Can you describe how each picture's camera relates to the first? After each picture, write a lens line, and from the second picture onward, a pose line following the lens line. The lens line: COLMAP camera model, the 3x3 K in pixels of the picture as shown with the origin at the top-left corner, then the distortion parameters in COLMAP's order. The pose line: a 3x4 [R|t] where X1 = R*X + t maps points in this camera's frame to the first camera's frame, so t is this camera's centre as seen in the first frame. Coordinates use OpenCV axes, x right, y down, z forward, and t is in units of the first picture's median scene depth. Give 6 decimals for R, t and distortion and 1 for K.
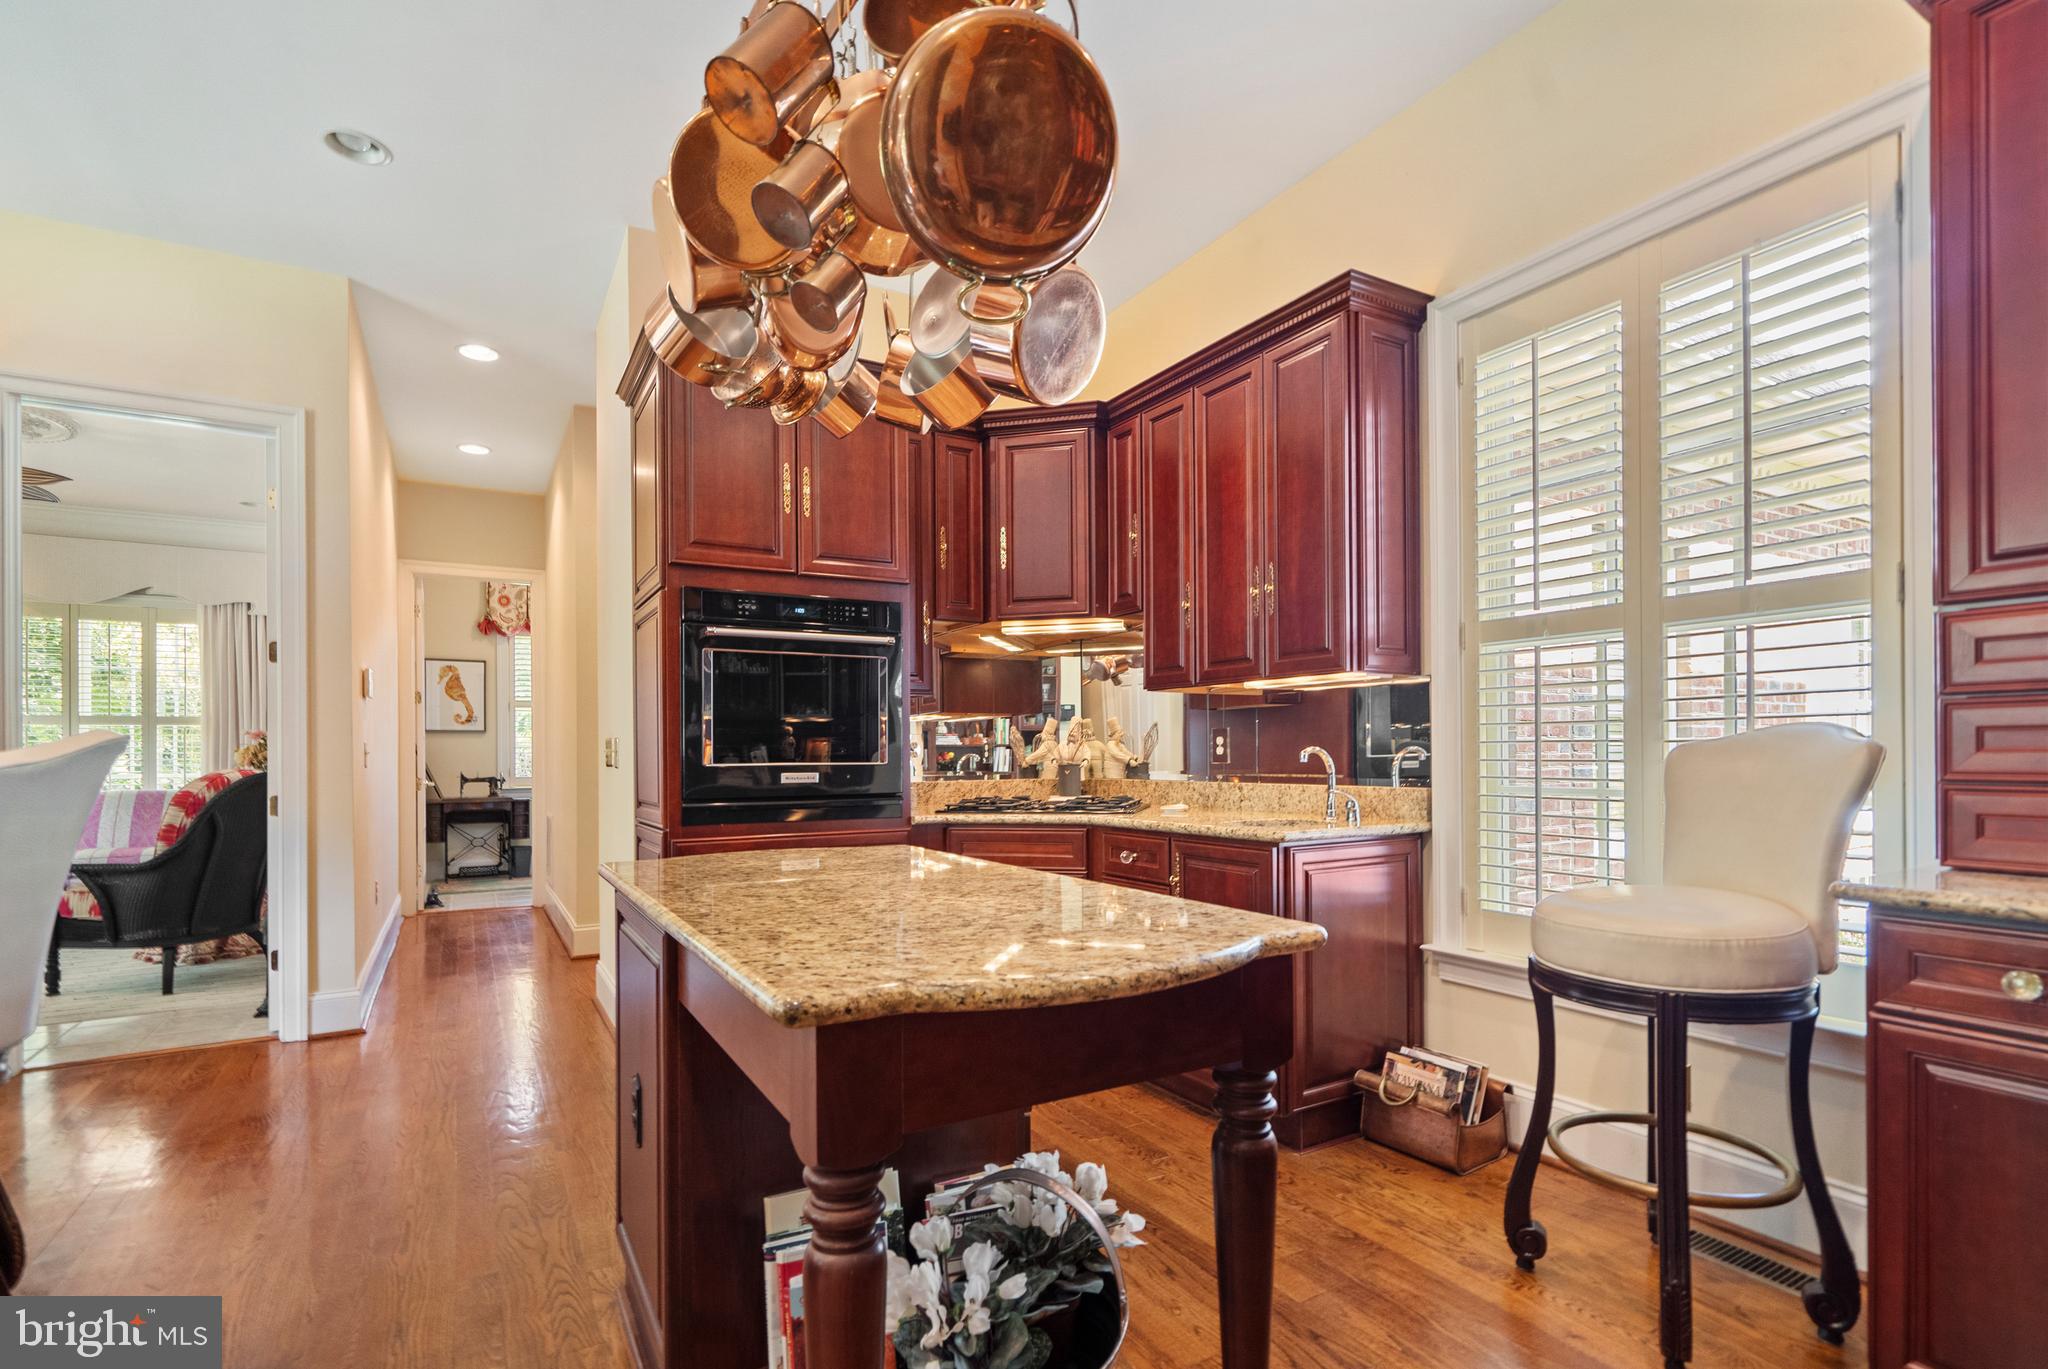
lens RADIAL K [[967.6, 0, 1053.1], [0, 967.6, 758.5], [0, 0, 1]] dist [0.003299, -0.000391]
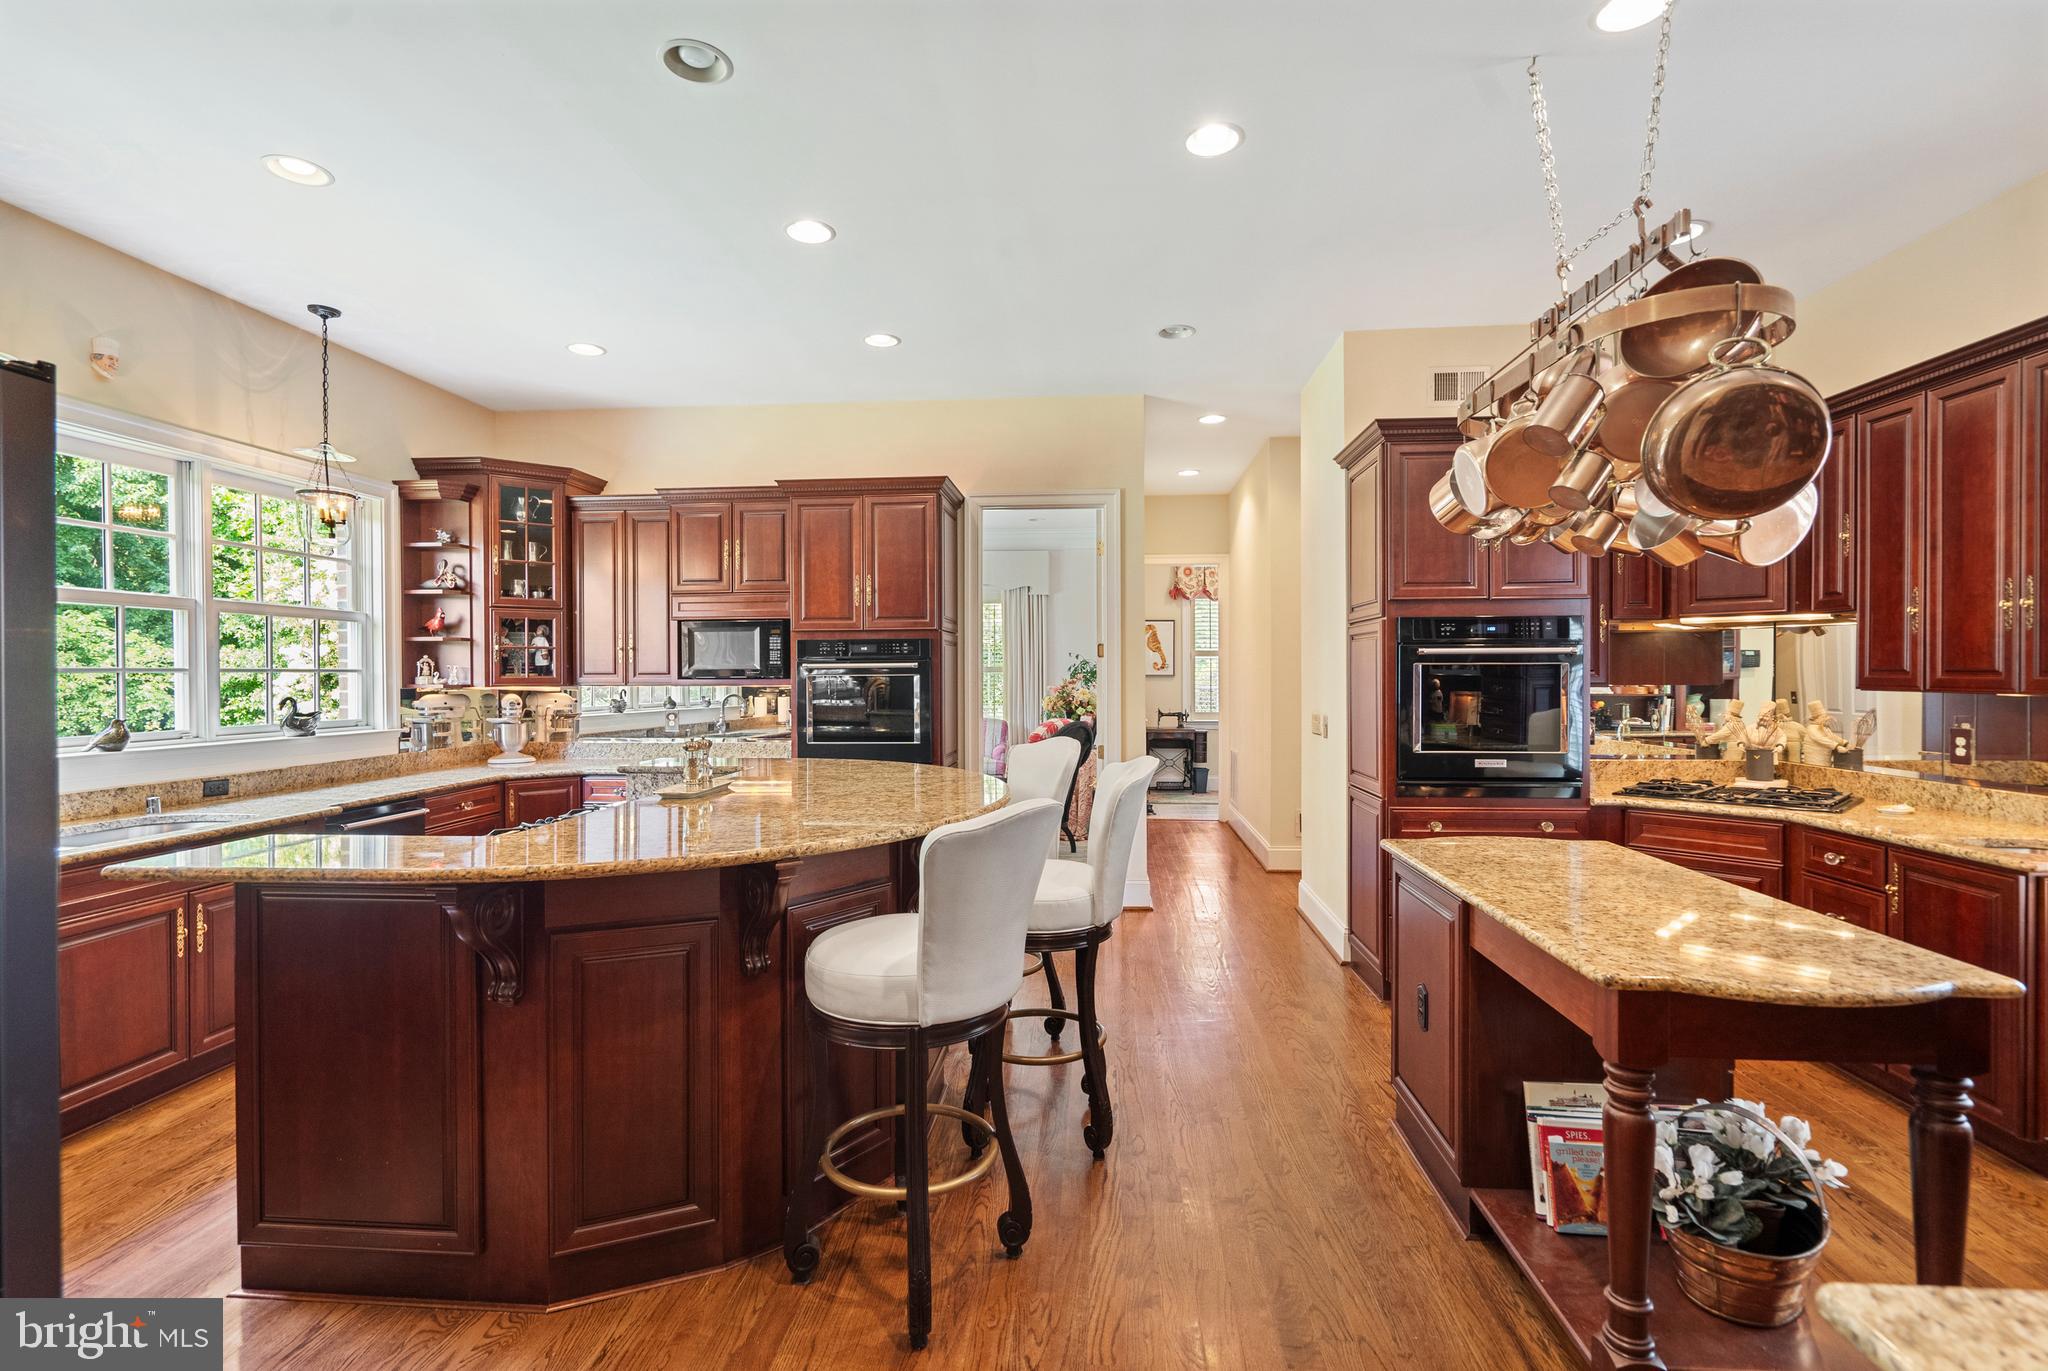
lens RADIAL K [[967.6, 0, 1019.4], [0, 967.6, 677.0], [0, 0, 1]] dist [0.003299, -0.000391]
pose [[0.812567, 0.008843, -0.582801, -0.030245], [-0.000970, 0.999904, 0.013819, -0.113316], [0.582868, -0.010664, 0.812497, -0.383481]]
